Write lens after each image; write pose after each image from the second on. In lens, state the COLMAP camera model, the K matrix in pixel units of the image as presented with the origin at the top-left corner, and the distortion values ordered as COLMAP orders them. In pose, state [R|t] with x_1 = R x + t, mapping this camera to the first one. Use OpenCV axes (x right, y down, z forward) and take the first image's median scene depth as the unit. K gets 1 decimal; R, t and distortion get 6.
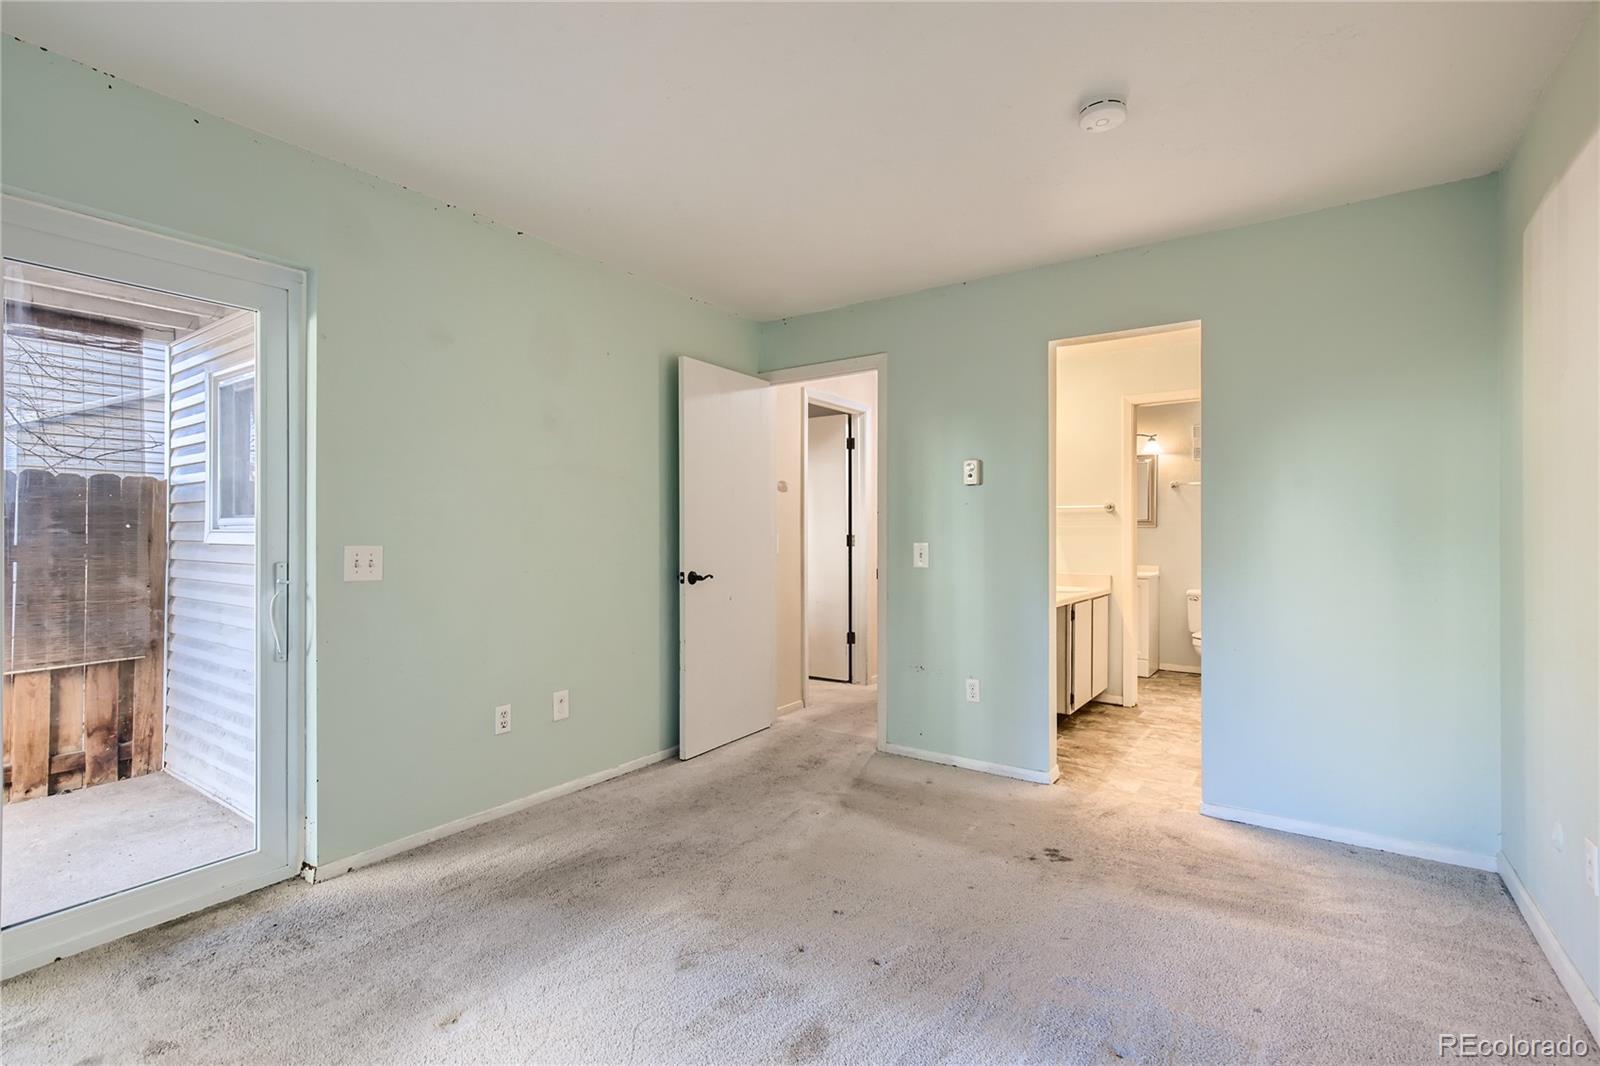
lens RADIAL K [[736.0, 0, 807.6], [0, 736.0, 532.8], [0, 0, 1]] dist [0.001883, 0.004958]
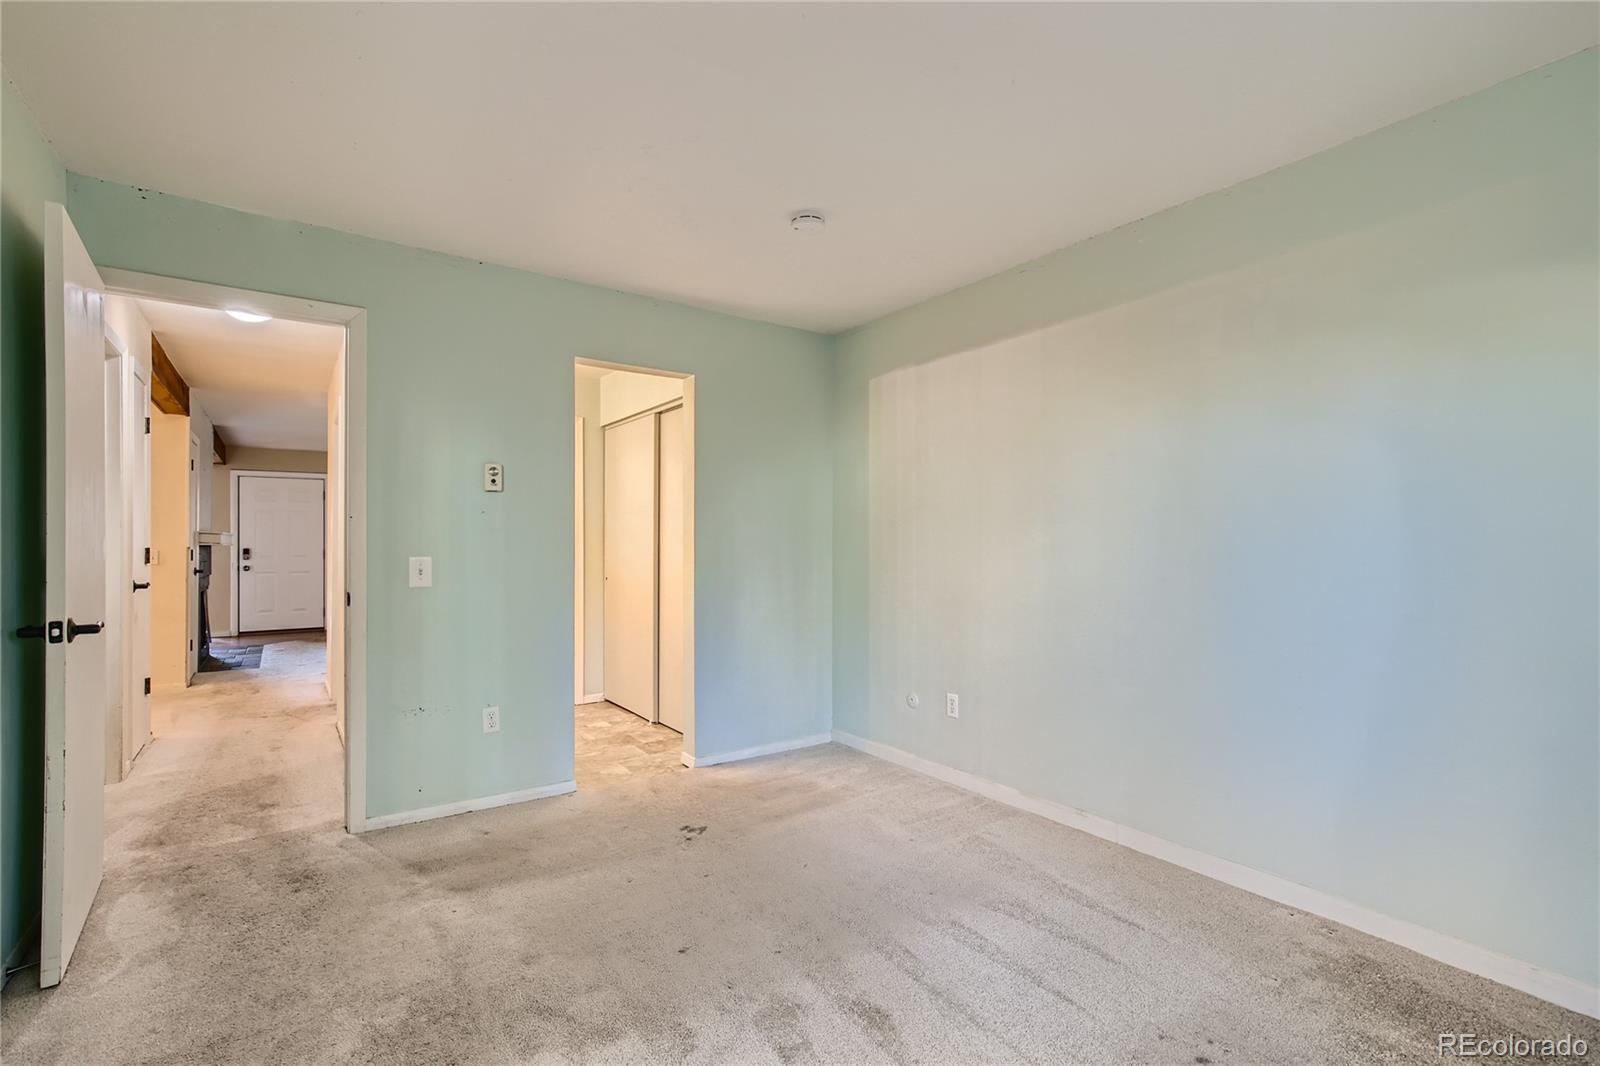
lens RADIAL K [[732.0, 0, 809.8], [0, 732.0, 545.7], [0, 0, 1]] dist [0.000456, 0.005458]
pose [[0.339552, -0.003502, 0.940581, -0.511008], [-0.001514, 0.999990, 0.004270, -0.003229], [-0.940586, -0.002874, 0.339543, 0.348212]]
